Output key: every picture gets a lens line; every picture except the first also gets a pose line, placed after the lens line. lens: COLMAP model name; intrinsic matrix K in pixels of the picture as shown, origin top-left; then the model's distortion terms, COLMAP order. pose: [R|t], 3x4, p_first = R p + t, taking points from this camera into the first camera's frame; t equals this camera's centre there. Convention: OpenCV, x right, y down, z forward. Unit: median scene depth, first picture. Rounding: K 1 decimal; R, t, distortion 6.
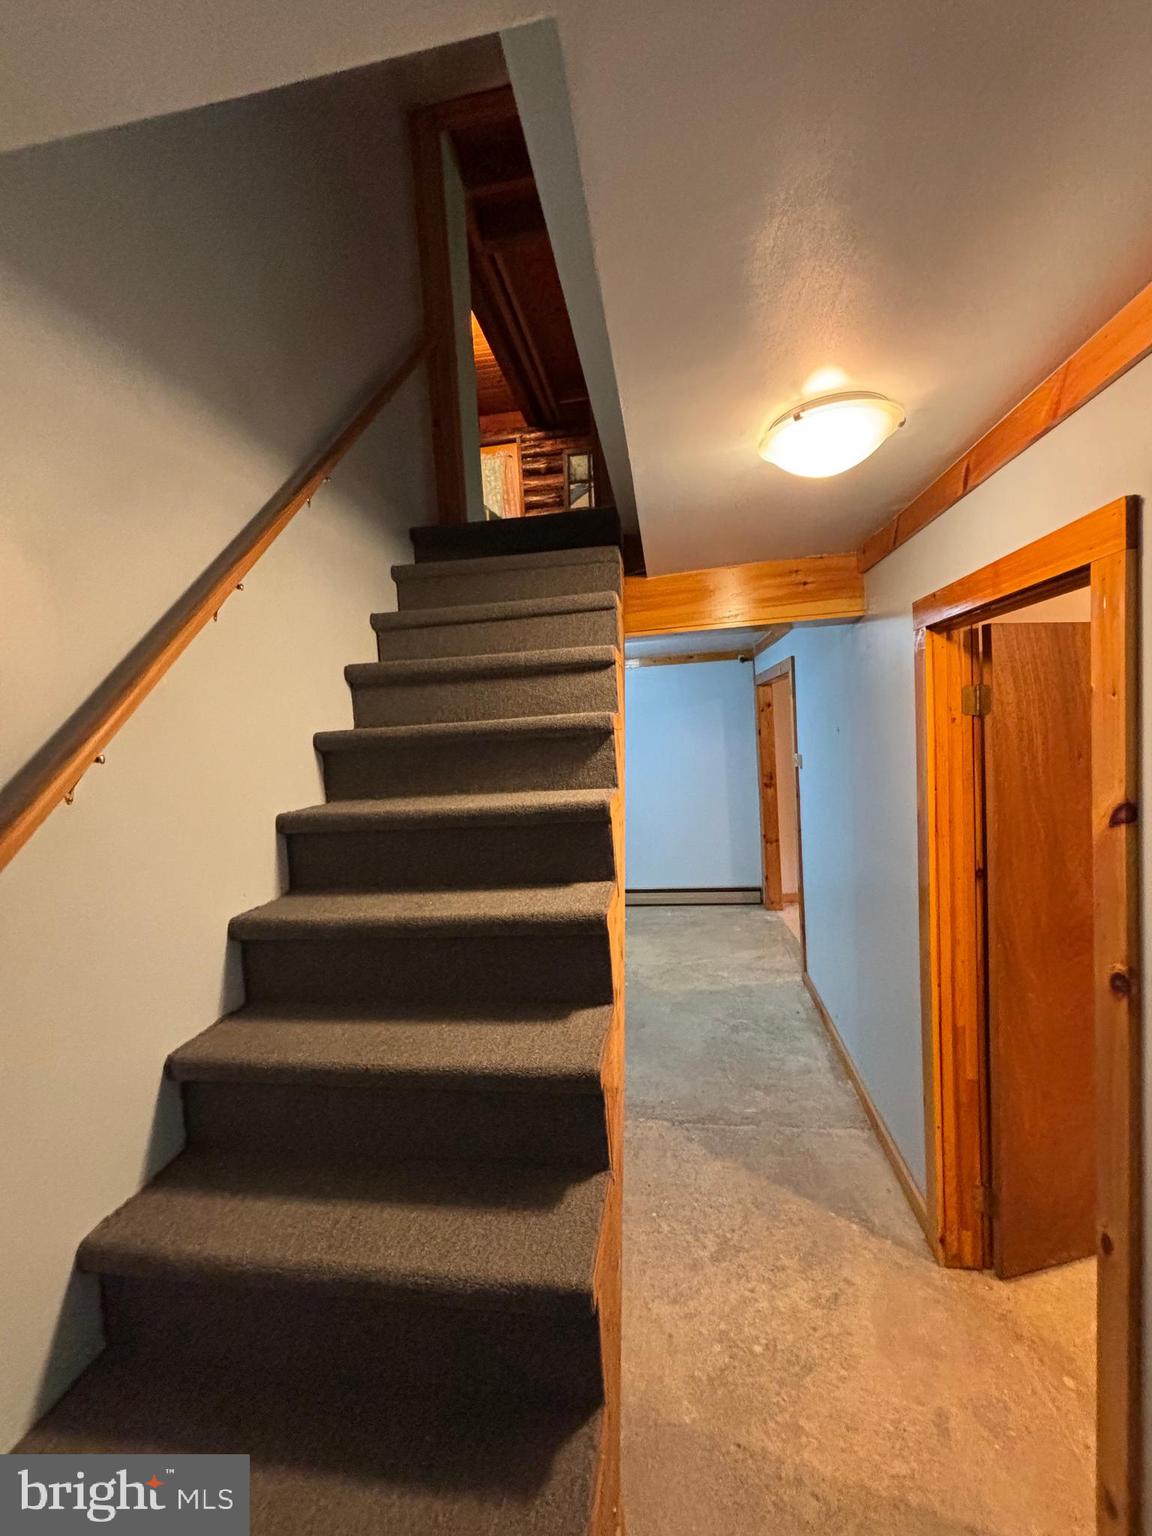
lens RADIAL K [[622.6, 0, 570.9], [0, 622.6, 765.4], [0, 0, 1]] dist [-0.000771, 0.000353]
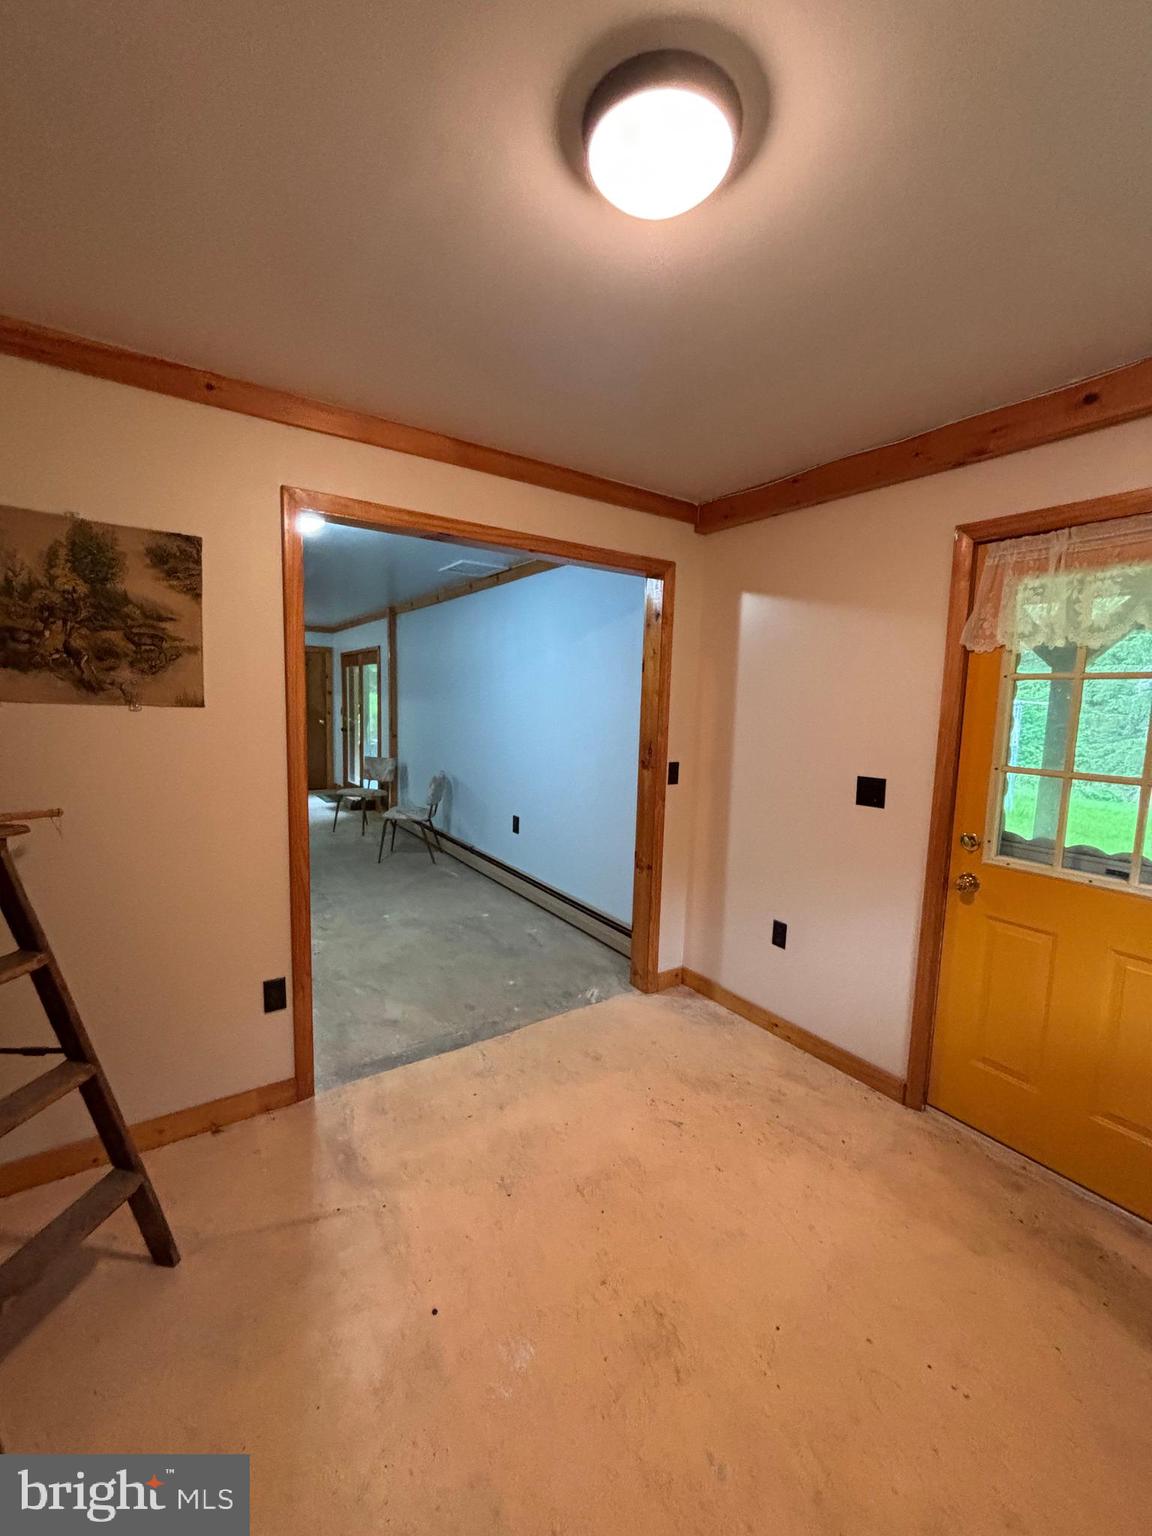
lens RADIAL K [[622.6, 0, 577.7], [0, 622.6, 759.8], [0, 0, 1]] dist [-0.000771, 0.000353]
pose [[0.685590, 0.150955, -0.712165, 0.717688], [-0.113449, 0.988468, 0.100306, -0.023353], [0.719094, 0.012026, 0.694809, 0.615947]]
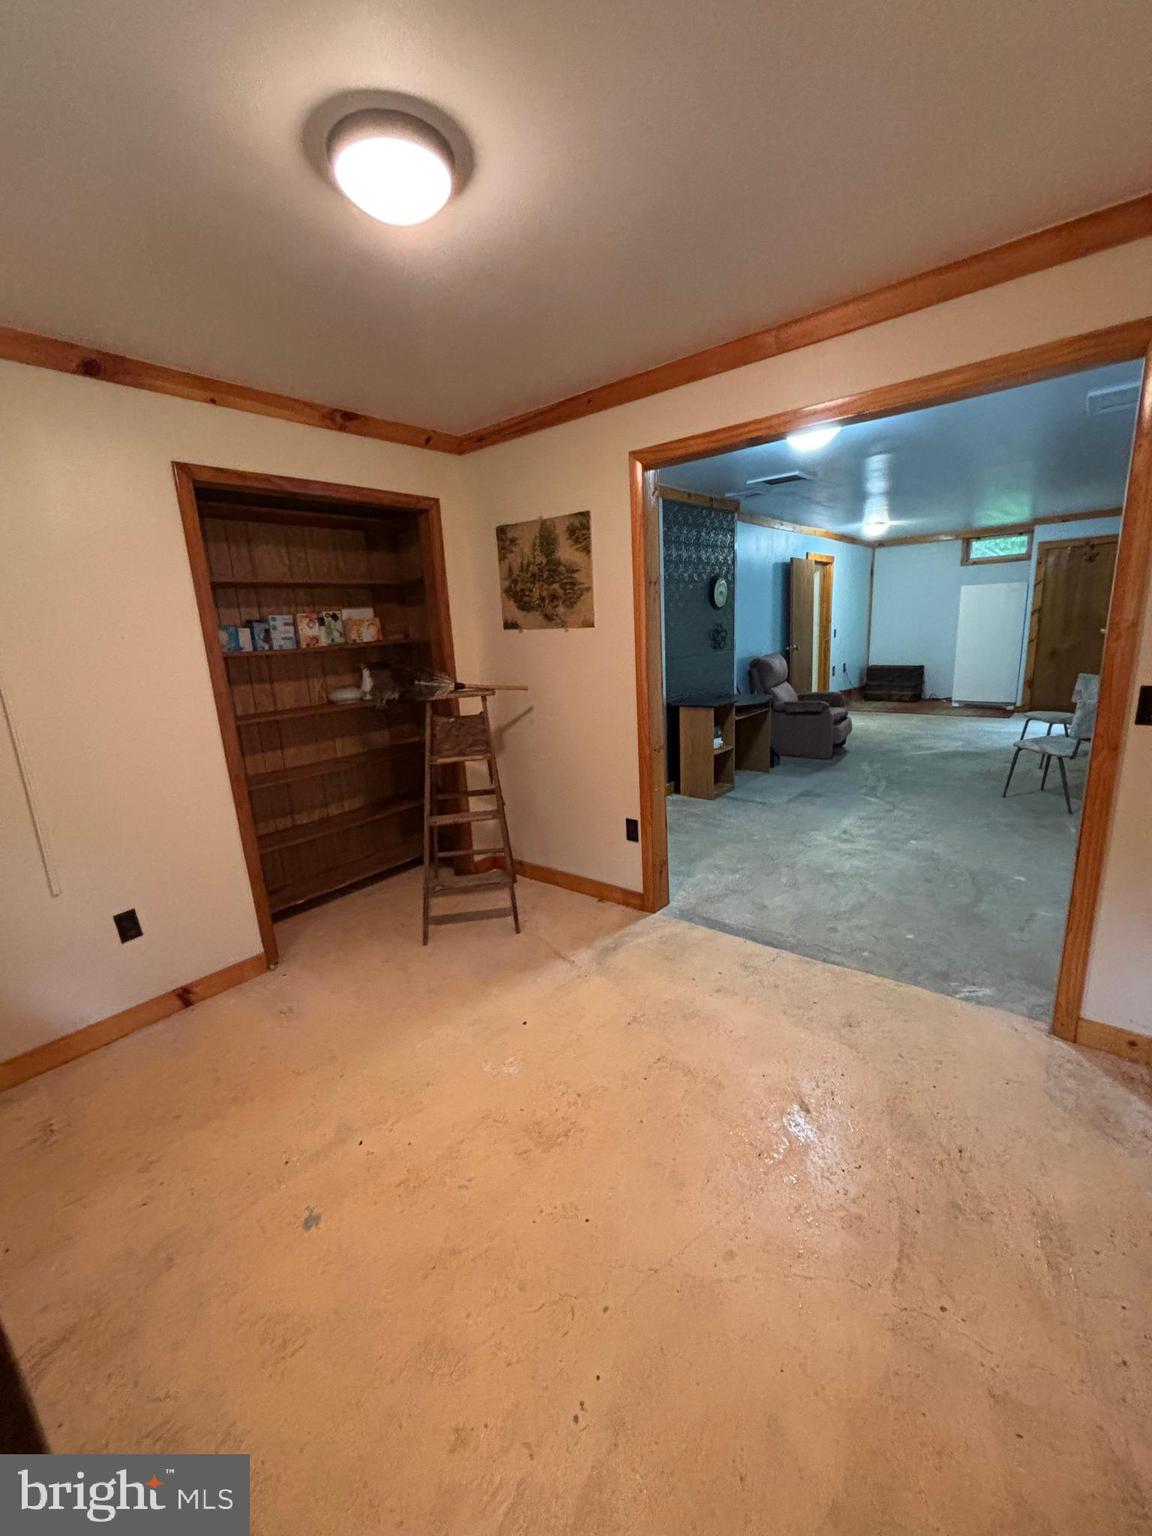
lens RADIAL K [[622.6, 0, 583.8], [0, 622.6, 765.1], [0, 0, 1]] dist [-0.000771, 0.000353]
pose [[-0.490988, 0.275960, -0.826303, 0.800704], [0.029770, 0.953263, 0.300671, -0.042436], [0.870657, 0.123027, -0.476256, 0.991108]]
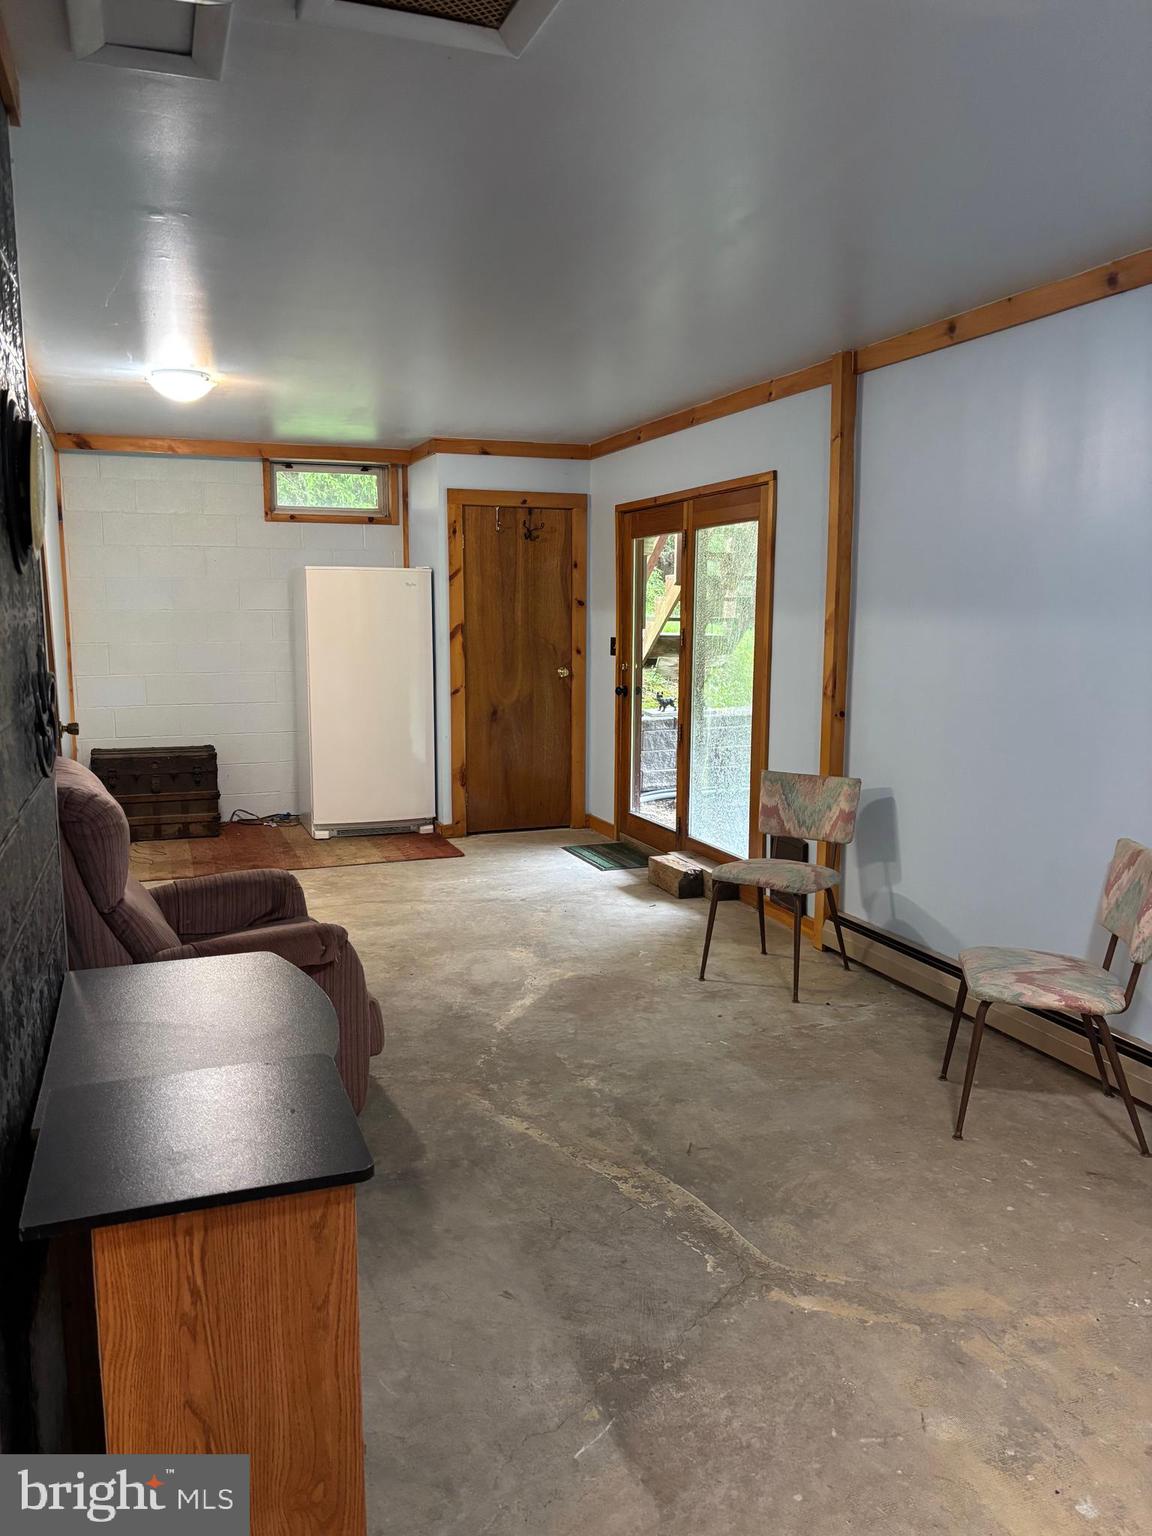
lens RADIAL K [[1166.5, 0, 591.8], [0, 1166.5, 778.7], [0, 0, 1]] dist [0.033497, 0.002708]
pose [[0.494940, 0.191293, -0.847609, 0.197755], [-0.083510, 0.981423, 0.172730, 0.008546], [0.864905, -0.014707, 0.501720, 0.637485]]
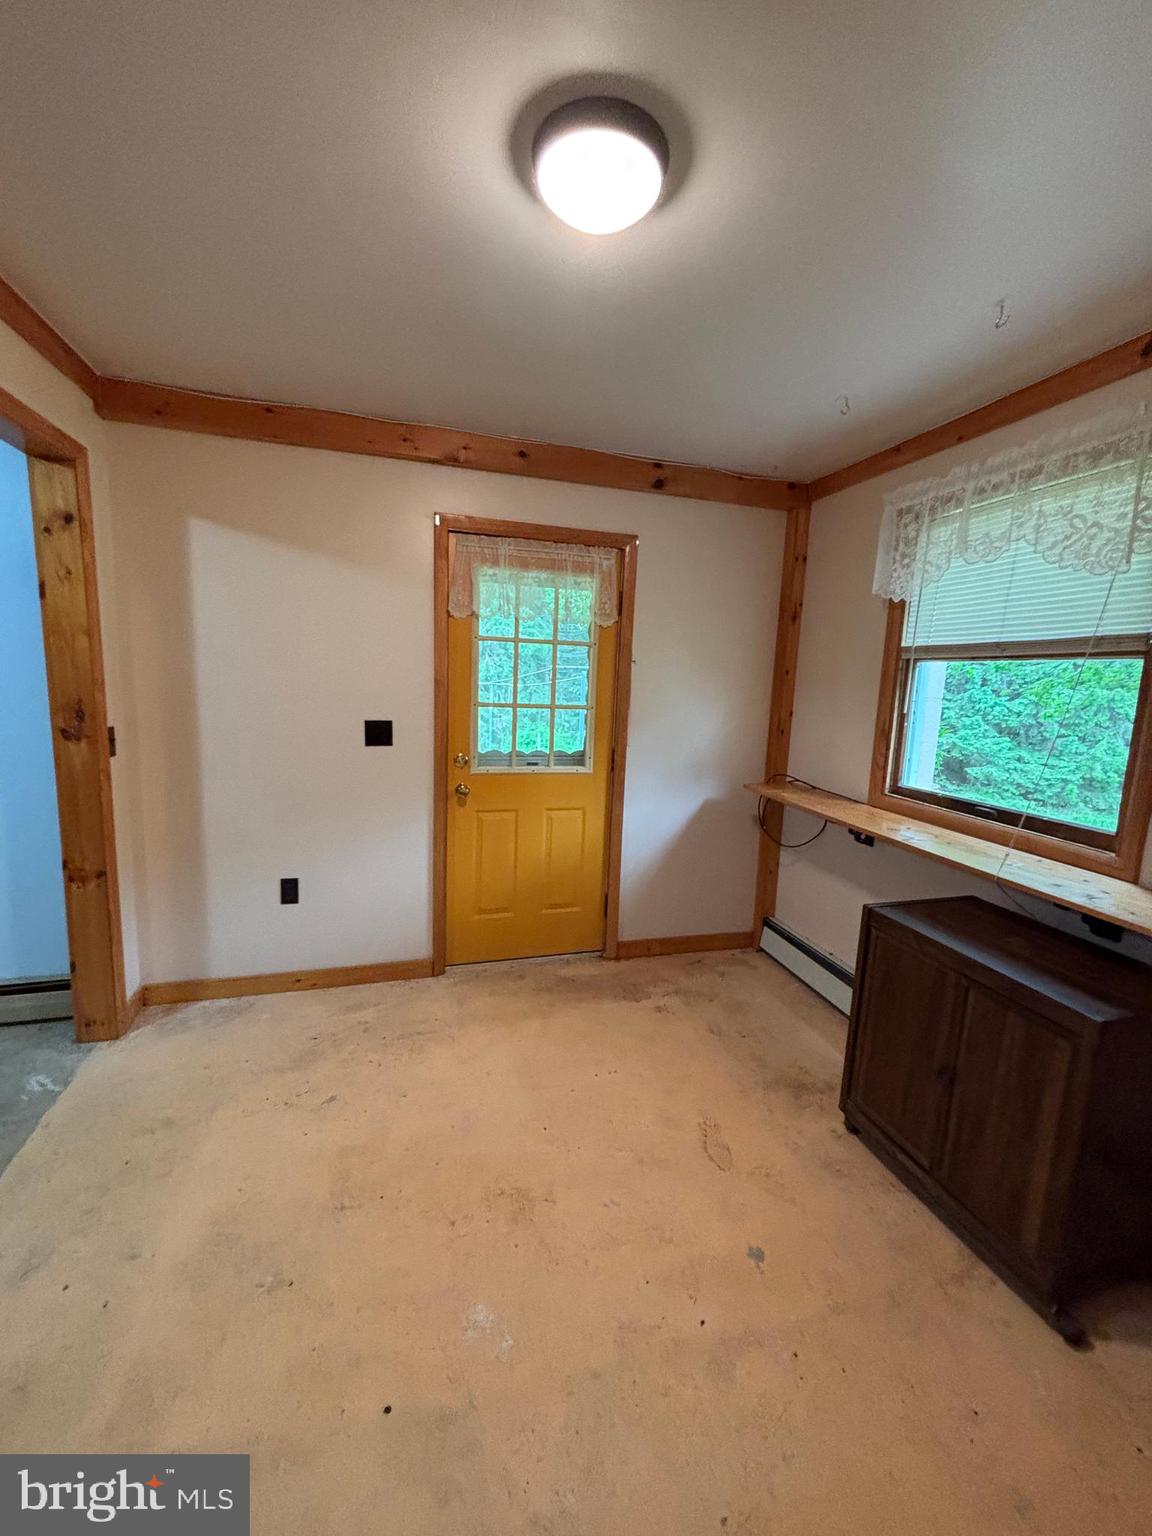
lens RADIAL K [[622.6, 0, 578.3], [0, 622.6, 759.6], [0, 0, 1]] dist [-0.000771, 0.000353]
pose [[0.896552, 0.036889, 0.441399, 0.461602], [-0.066987, 0.996356, 0.052794, 0.005169], [-0.437843, -0.076901, 0.895757, 0.550102]]
